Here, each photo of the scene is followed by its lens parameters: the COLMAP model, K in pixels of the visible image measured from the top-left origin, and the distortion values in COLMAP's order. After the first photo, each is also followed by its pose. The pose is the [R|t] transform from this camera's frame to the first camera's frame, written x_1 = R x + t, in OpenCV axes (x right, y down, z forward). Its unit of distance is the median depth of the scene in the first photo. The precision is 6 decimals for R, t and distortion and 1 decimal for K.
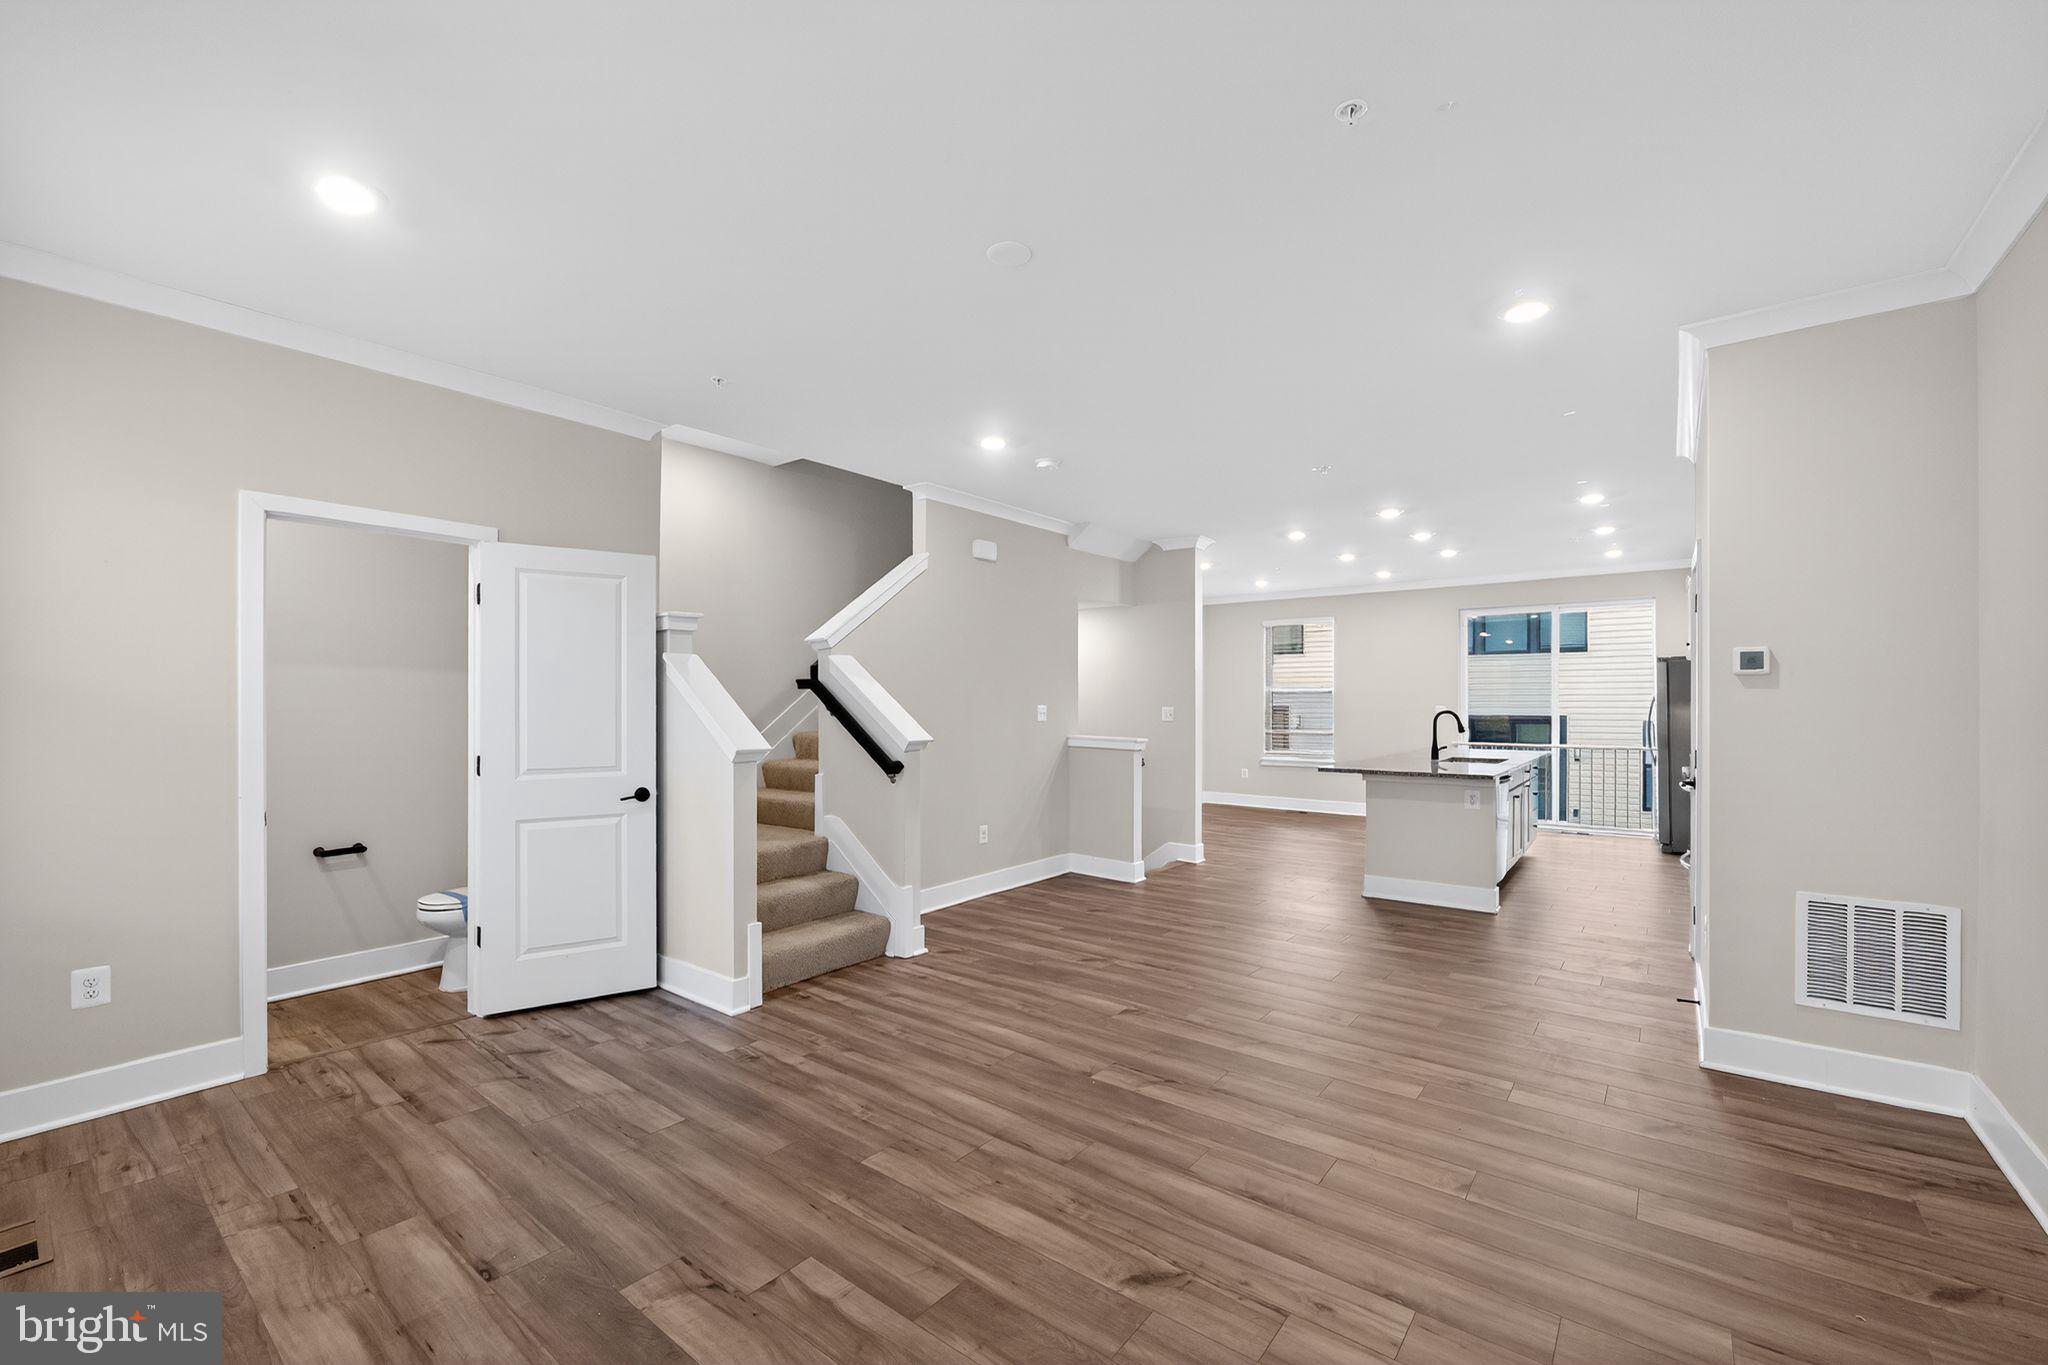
lens RADIAL K [[842.4, 0, 1011.8], [0, 842.4, 700.3], [0, 0, 1]] dist [-0.012874, 0.000912]
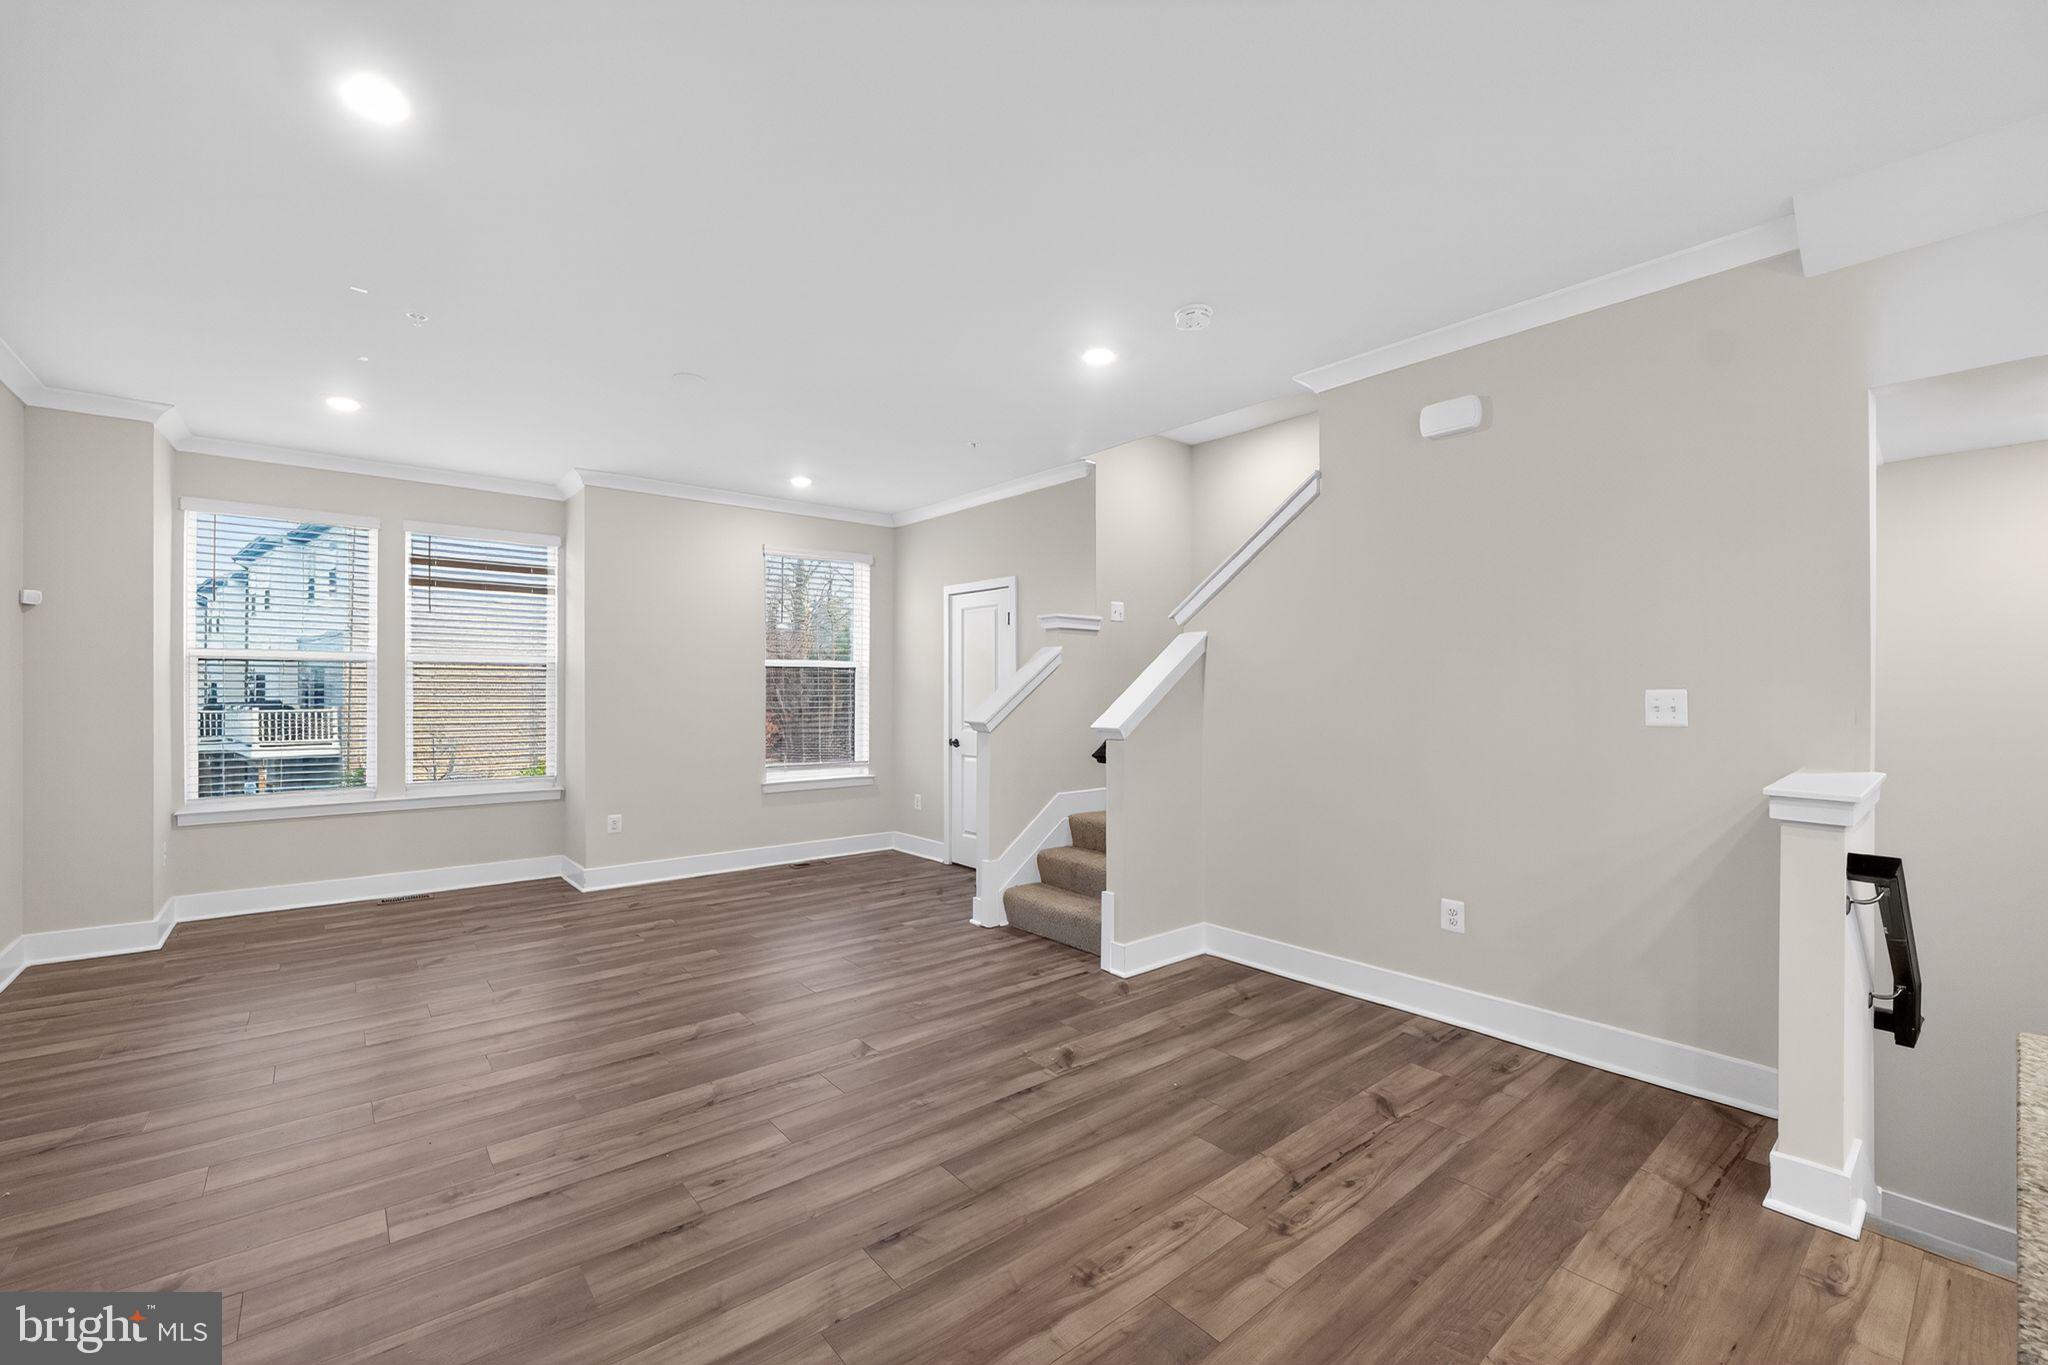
lens RADIAL K [[842.4, 0, 1008.9], [0, 842.4, 696.9], [0, 0, 1]] dist [-0.012874, 0.000912]
pose [[-0.209653, 0.010459, -0.977720, 0.621293], [0.002007, 0.999945, 0.010267, 0.005398], [0.977774, 0.000190, -0.209662, 0.881261]]
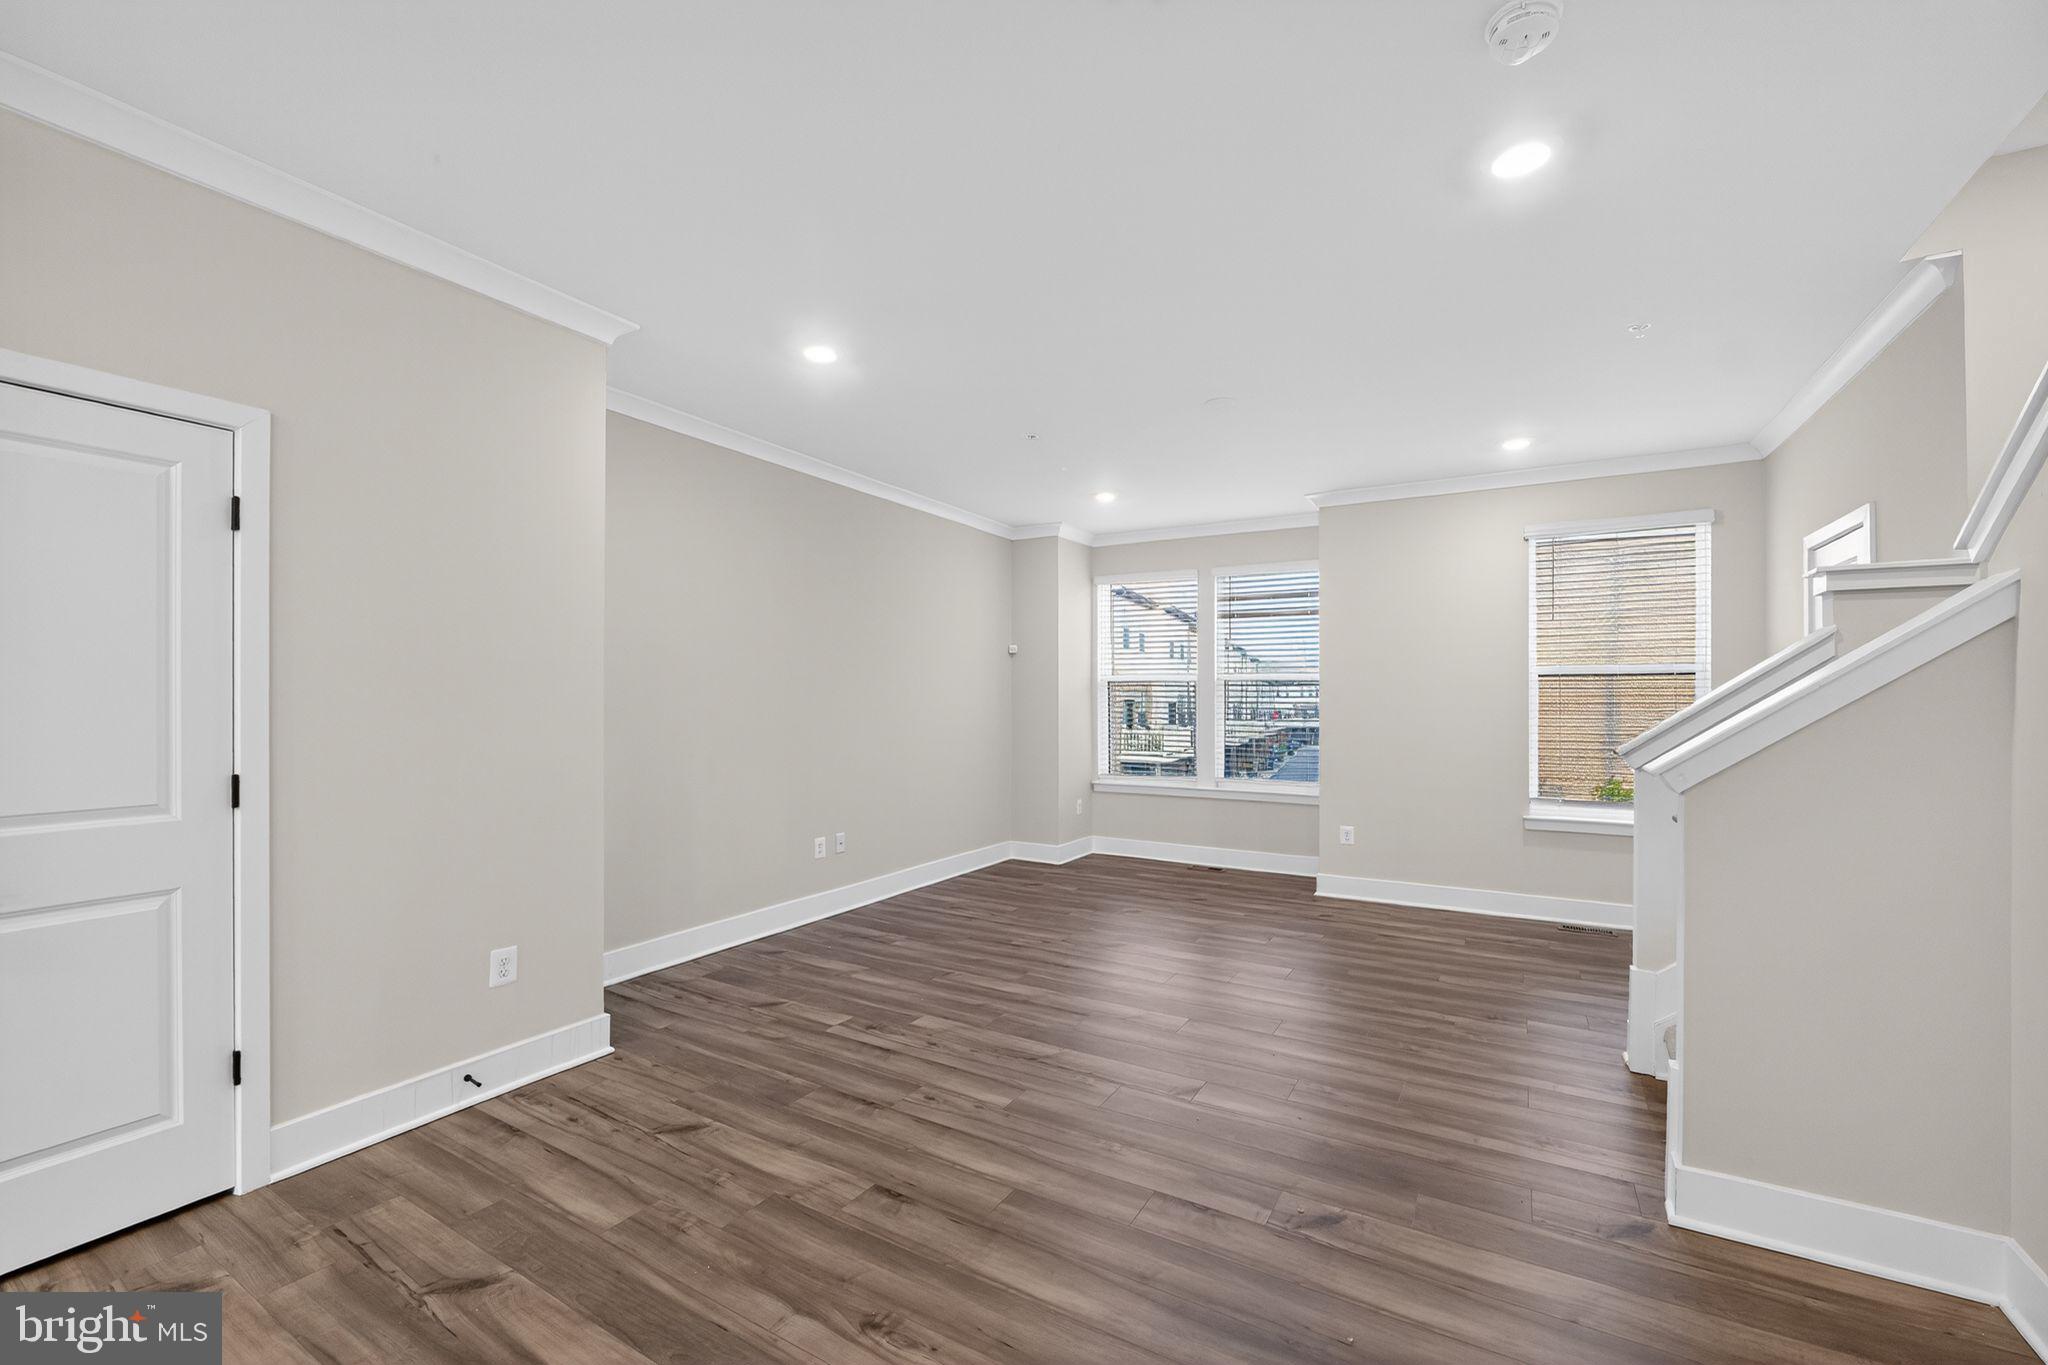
lens RADIAL K [[842.4, 0, 1013.8], [0, 842.4, 701.0], [0, 0, 1]] dist [-0.012874, 0.000912]
pose [[-0.991282, -0.002324, -0.131734, 0.269065], [-0.001850, 0.999991, -0.003720, 0.008411], [0.131741, -0.003444, -0.991278, 1.168927]]
